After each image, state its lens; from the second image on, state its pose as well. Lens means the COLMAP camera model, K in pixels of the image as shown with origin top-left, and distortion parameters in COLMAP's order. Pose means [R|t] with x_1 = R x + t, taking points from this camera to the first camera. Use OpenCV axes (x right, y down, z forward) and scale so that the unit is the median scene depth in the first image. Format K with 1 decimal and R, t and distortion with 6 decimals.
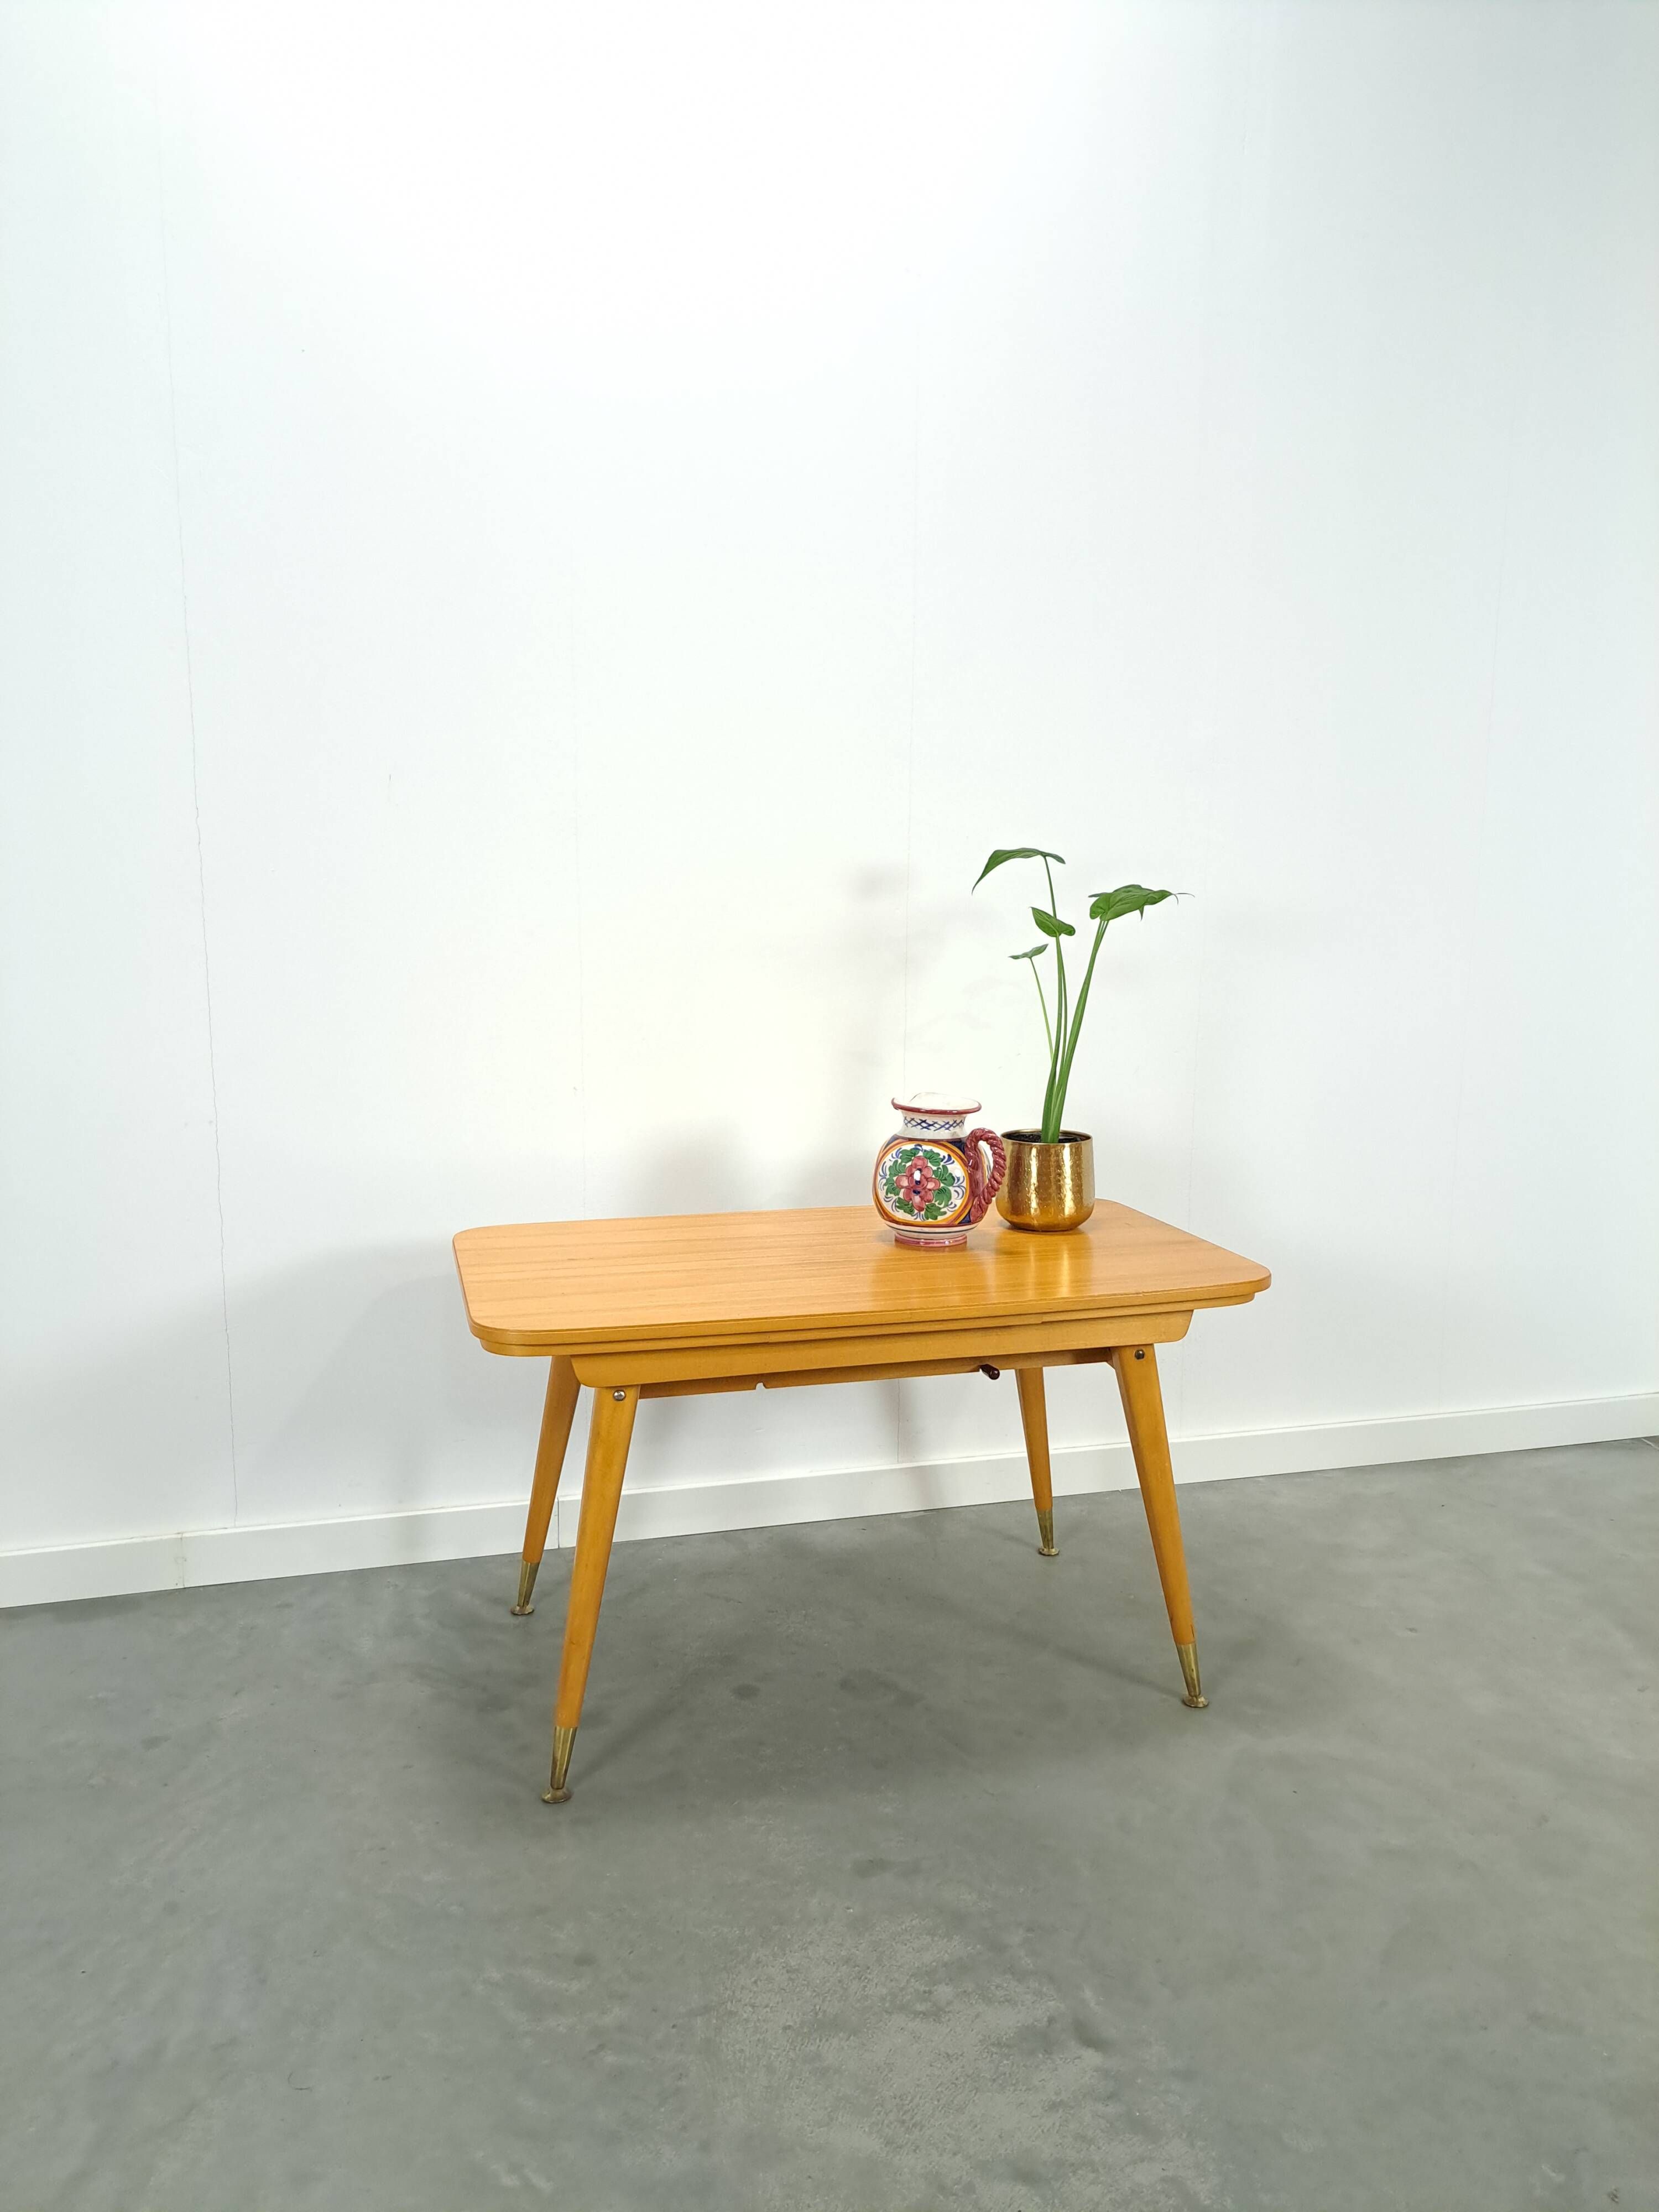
lens RADIAL K [[1582.0, 0, 833.0], [0, 1582.0, 1053.6], [0, 0, 1]] dist [0.014229, 0.000121]
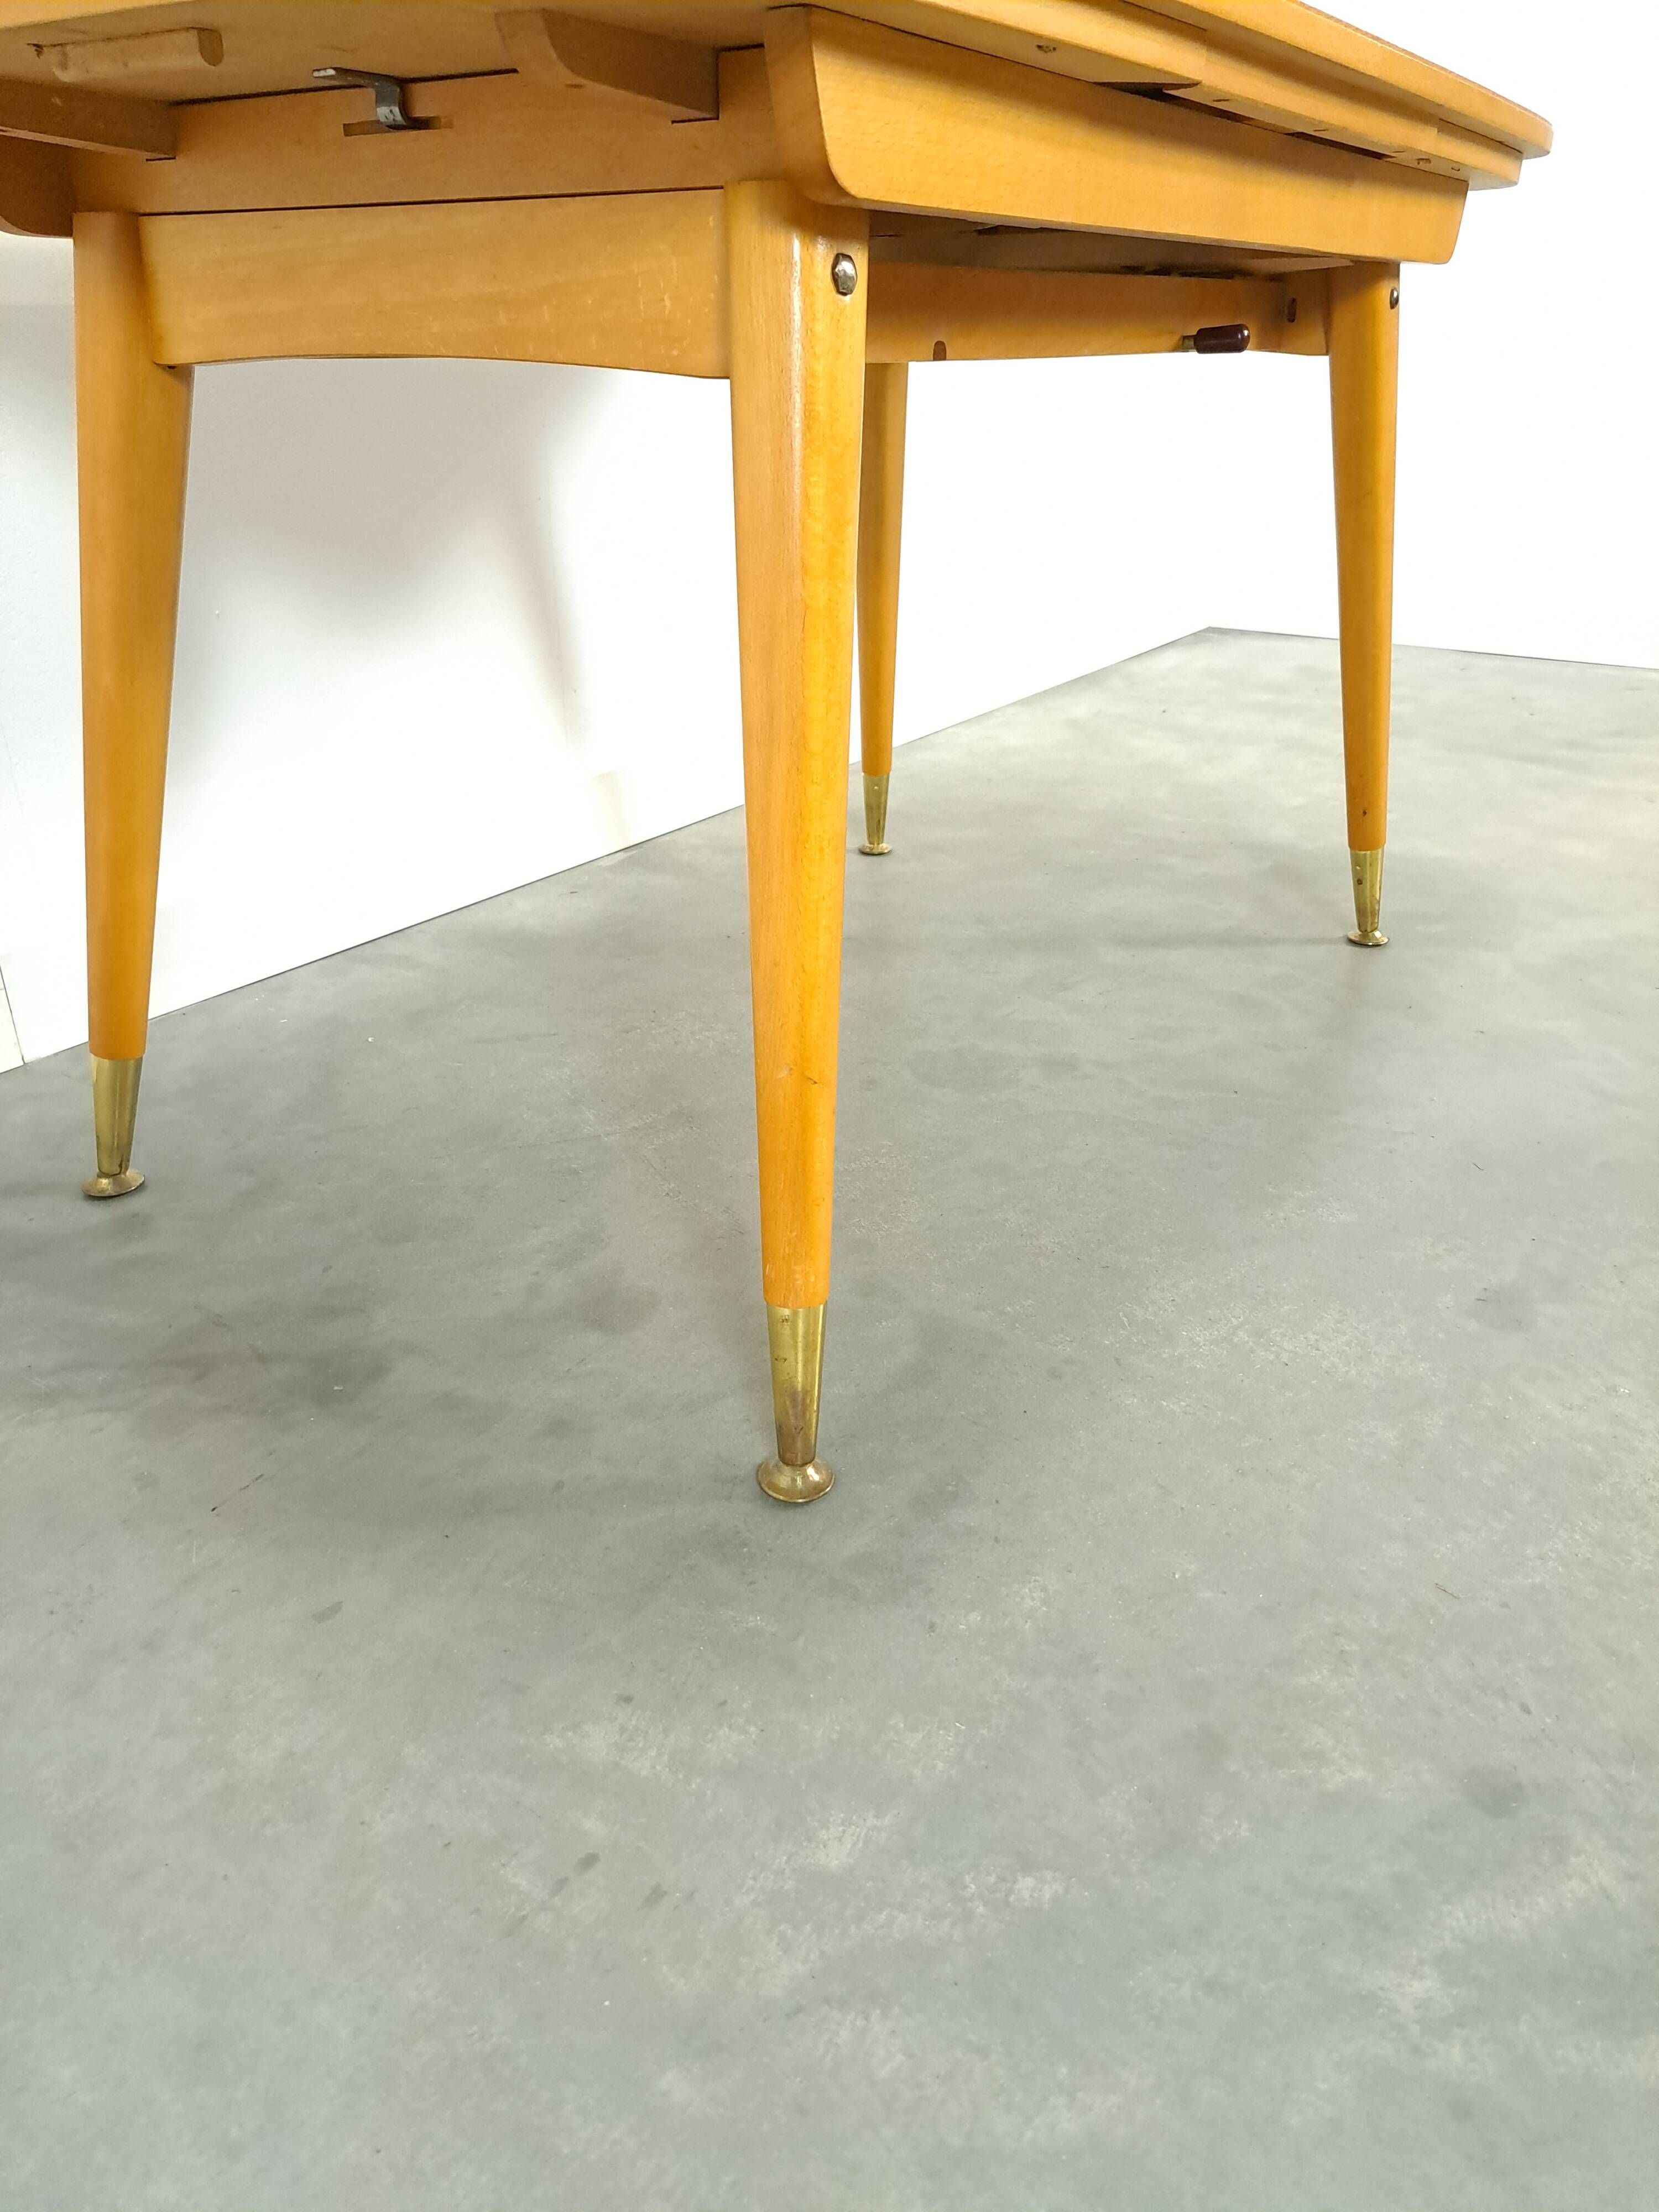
lens RADIAL K [[1575.6, 0, 815.4], [0, 1575.6, 1144.8], [0, 0, 1]] dist [0.070026, -0.086061]
pose [[0.760942, -0.304650, 0.572849, -0.335485], [0.079808, 0.920153, 0.383339, 0.235793], [-0.643893, -0.245981, 0.724496, 0.697415]]
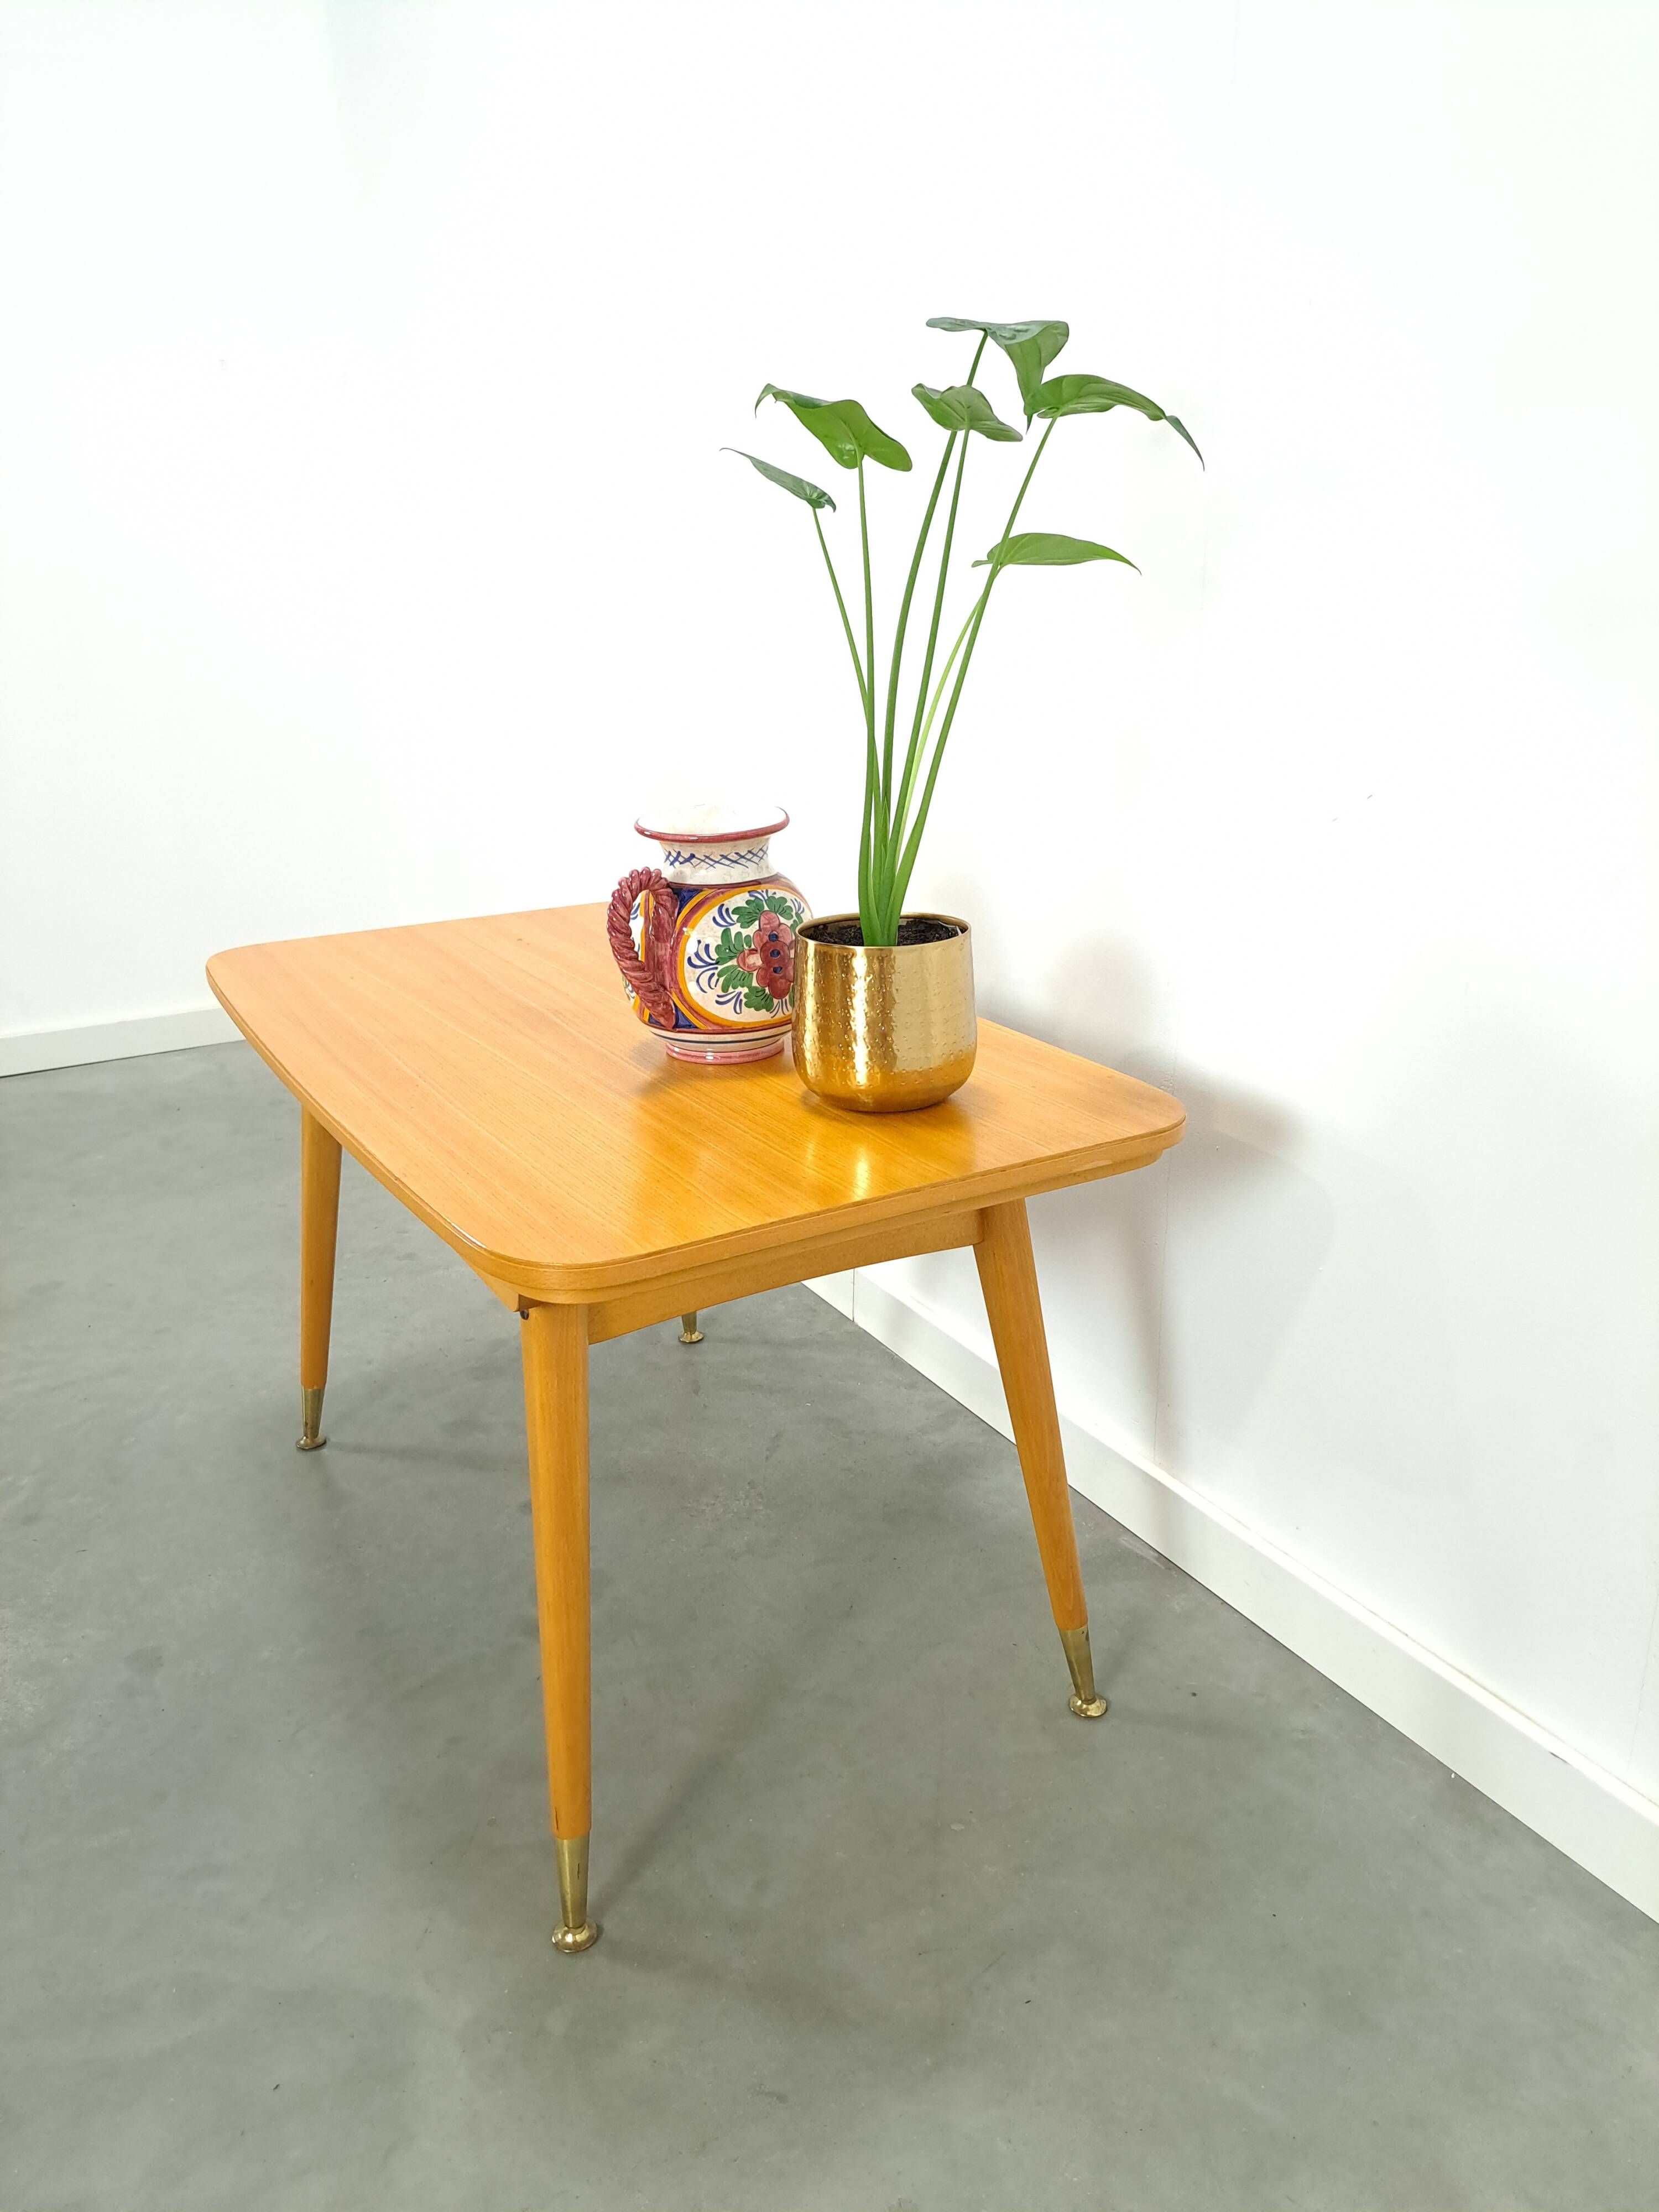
lens RADIAL K [[1658.8, 0, 866.1], [0, 1658.8, 1041.7], [0, 0, 1]] dist [0.020229, 0.001466]
pose [[0.257106, 0.258396, -0.931197, 0.755880], [-0.088112, 0.965844, 0.243682, -0.050702], [0.962358, 0.019397, 0.271092, 0.976376]]
